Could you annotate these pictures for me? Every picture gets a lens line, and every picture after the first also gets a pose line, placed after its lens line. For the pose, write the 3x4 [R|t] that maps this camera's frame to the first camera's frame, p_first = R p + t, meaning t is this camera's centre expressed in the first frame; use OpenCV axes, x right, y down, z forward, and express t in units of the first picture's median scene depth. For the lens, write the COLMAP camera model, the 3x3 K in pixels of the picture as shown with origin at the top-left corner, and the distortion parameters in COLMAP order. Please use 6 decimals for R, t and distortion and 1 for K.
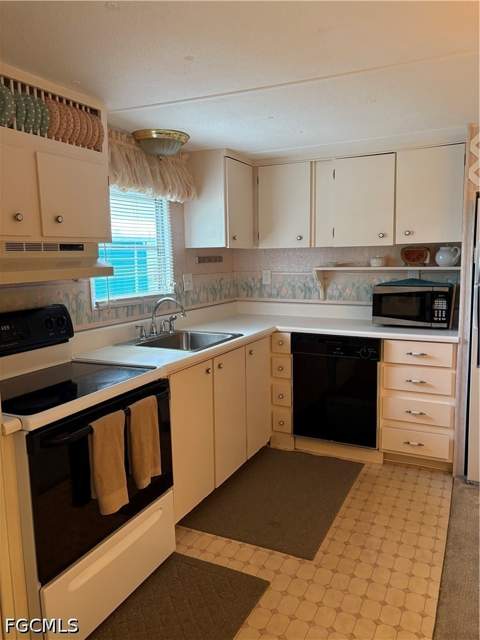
lens RADIAL K [[479.7, 0, 237.1], [0, 479.7, 321.9], [0, 0, 1]] dist [0.011740, -0.016614]
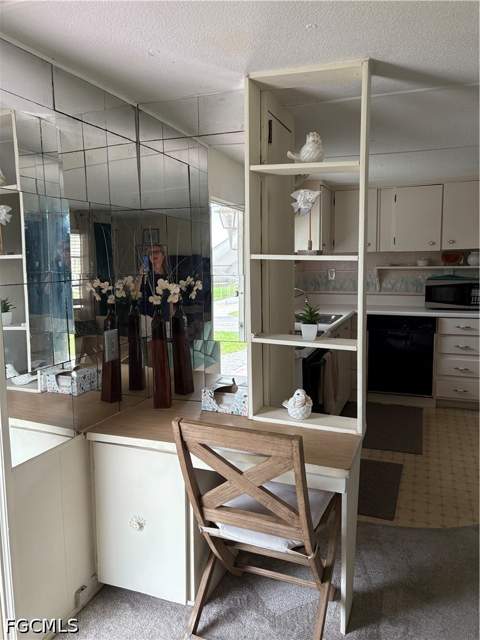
lens RADIAL K [[479.7, 0, 235.0], [0, 479.7, 324.3], [0, 0, 1]] dist [0.011740, -0.016614]
pose [[0.996620, -0.011079, 0.081403, -0.381849], [0.010909, 0.999937, 0.002532, 0.043384], [-0.081426, -0.001635, 0.996678, -0.335374]]
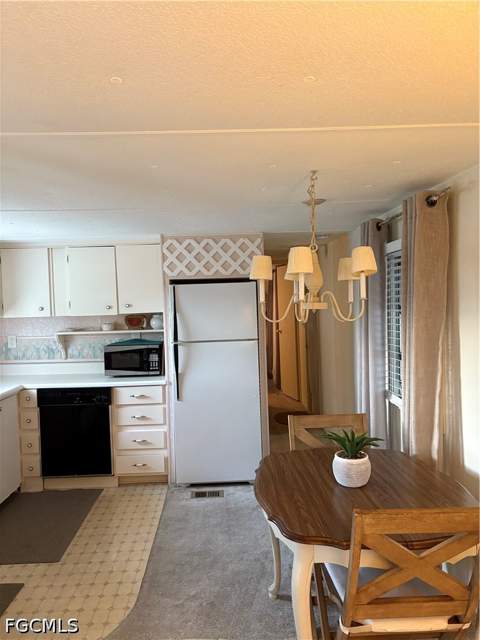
lens RADIAL K [[479.7, 0, 233.0], [0, 479.7, 323.3], [0, 0, 1]] dist [0.011740, -0.016614]
pose [[0.879666, -0.024725, 0.474948, -0.021059], [0.076229, 0.993066, -0.089490, 0.005252], [-0.469443, 0.114926, 0.875452, -0.293949]]
